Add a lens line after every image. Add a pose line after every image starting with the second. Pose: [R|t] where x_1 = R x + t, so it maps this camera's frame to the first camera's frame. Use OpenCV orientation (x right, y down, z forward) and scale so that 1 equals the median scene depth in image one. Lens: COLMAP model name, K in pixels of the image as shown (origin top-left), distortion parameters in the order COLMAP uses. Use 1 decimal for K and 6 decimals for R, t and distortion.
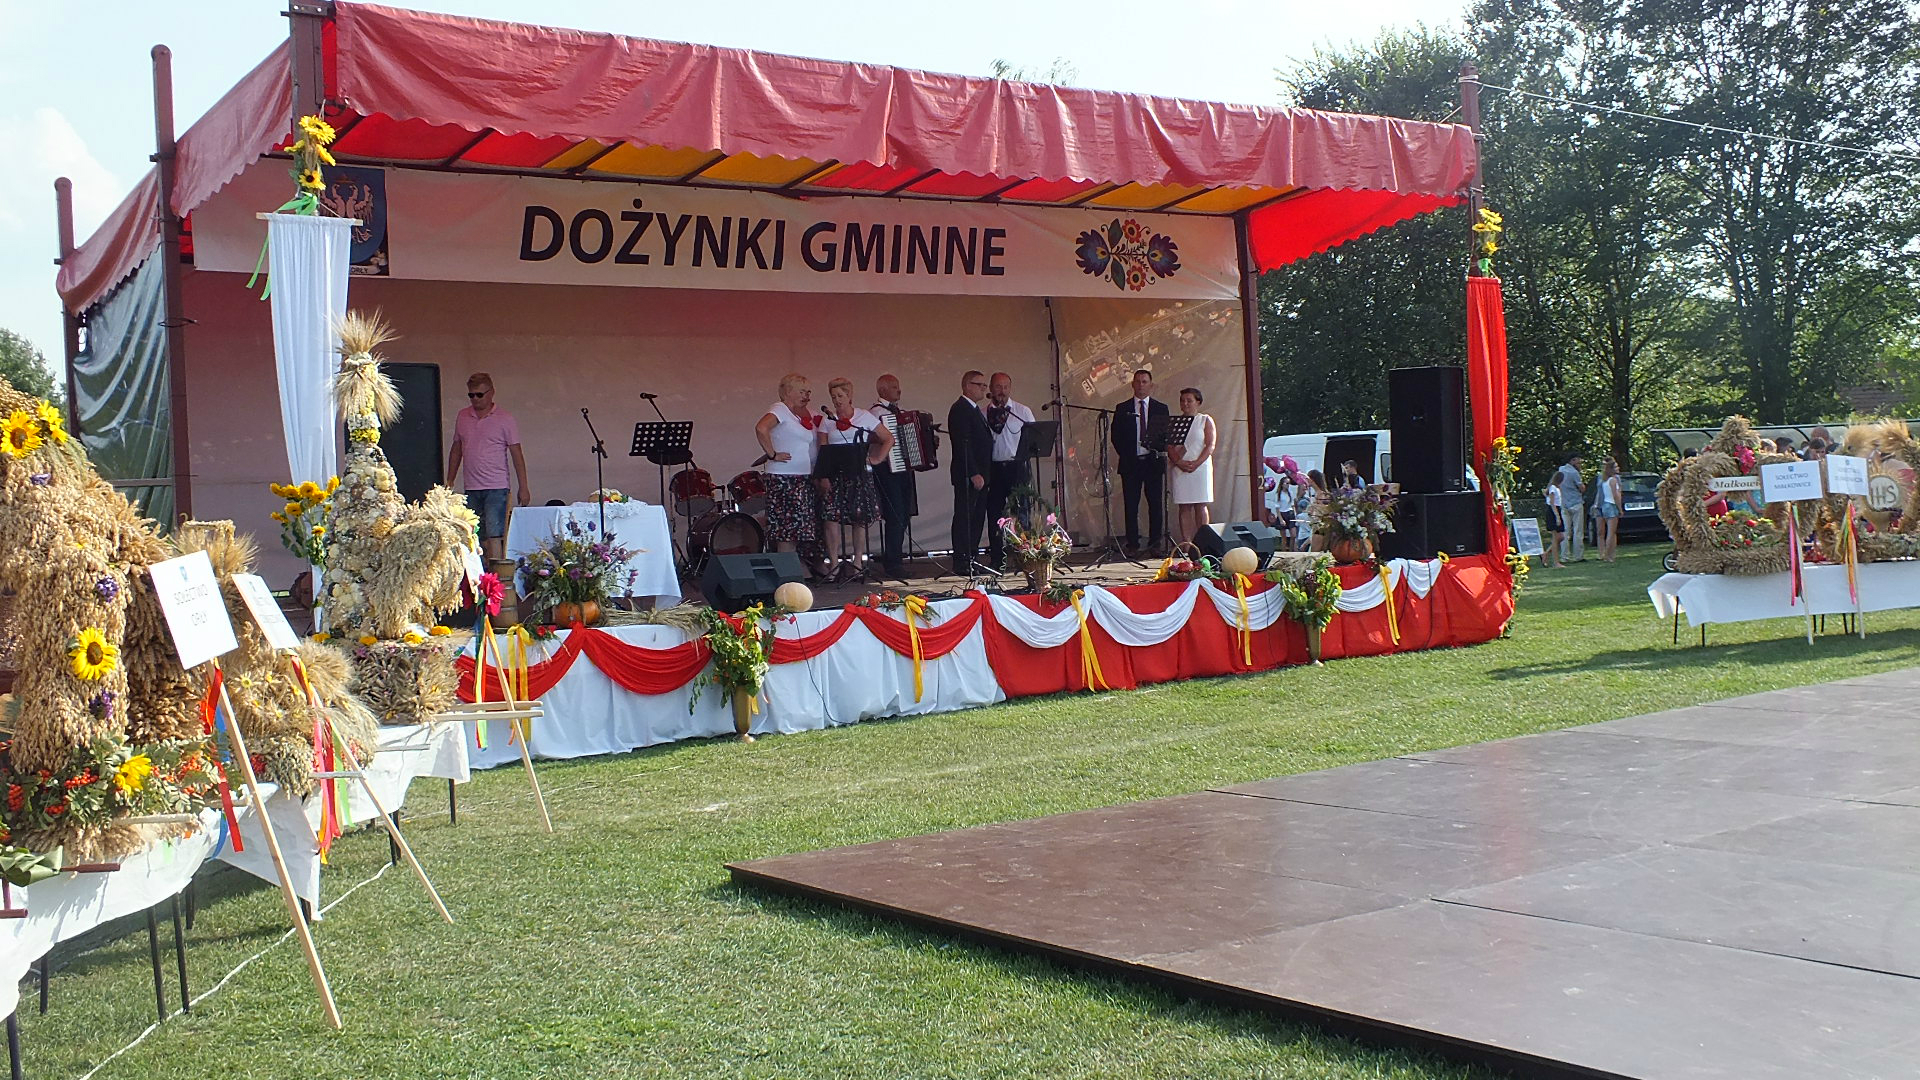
lens RADIAL K [[2042.7, 0, 931.1], [0, 2042.7, 552.7], [0, 0, 1]] dist [-0.121125, 0.149527]
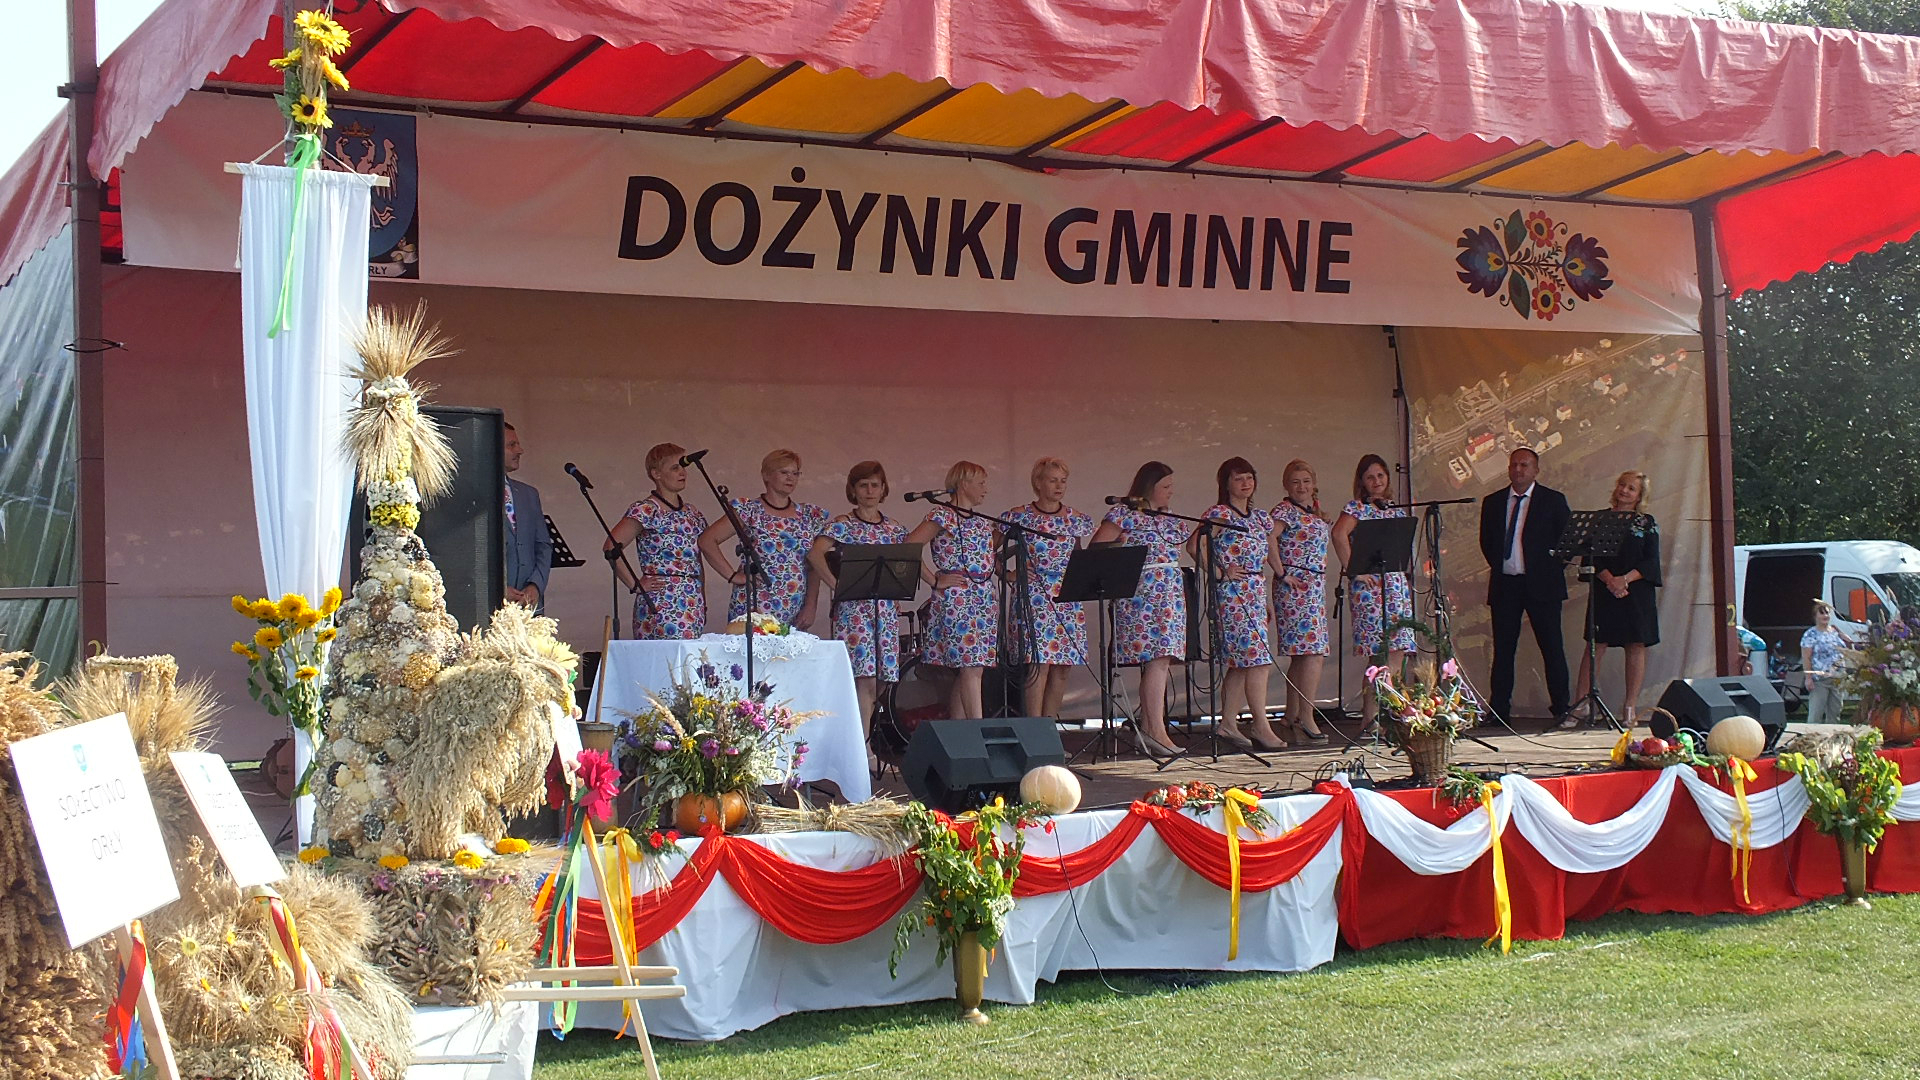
lens RADIAL K [[2834.6, 0, 948.8], [0, 2834.6, 488.5], [0, 0, 1]] dist [-0.202492, 0.883736]
pose [[0.998074, 0.008036, -0.061512, -0.043376], [-0.012854, 0.996844, -0.078339, -0.002000], [0.060688, 0.078978, 0.995027, 0.121009]]
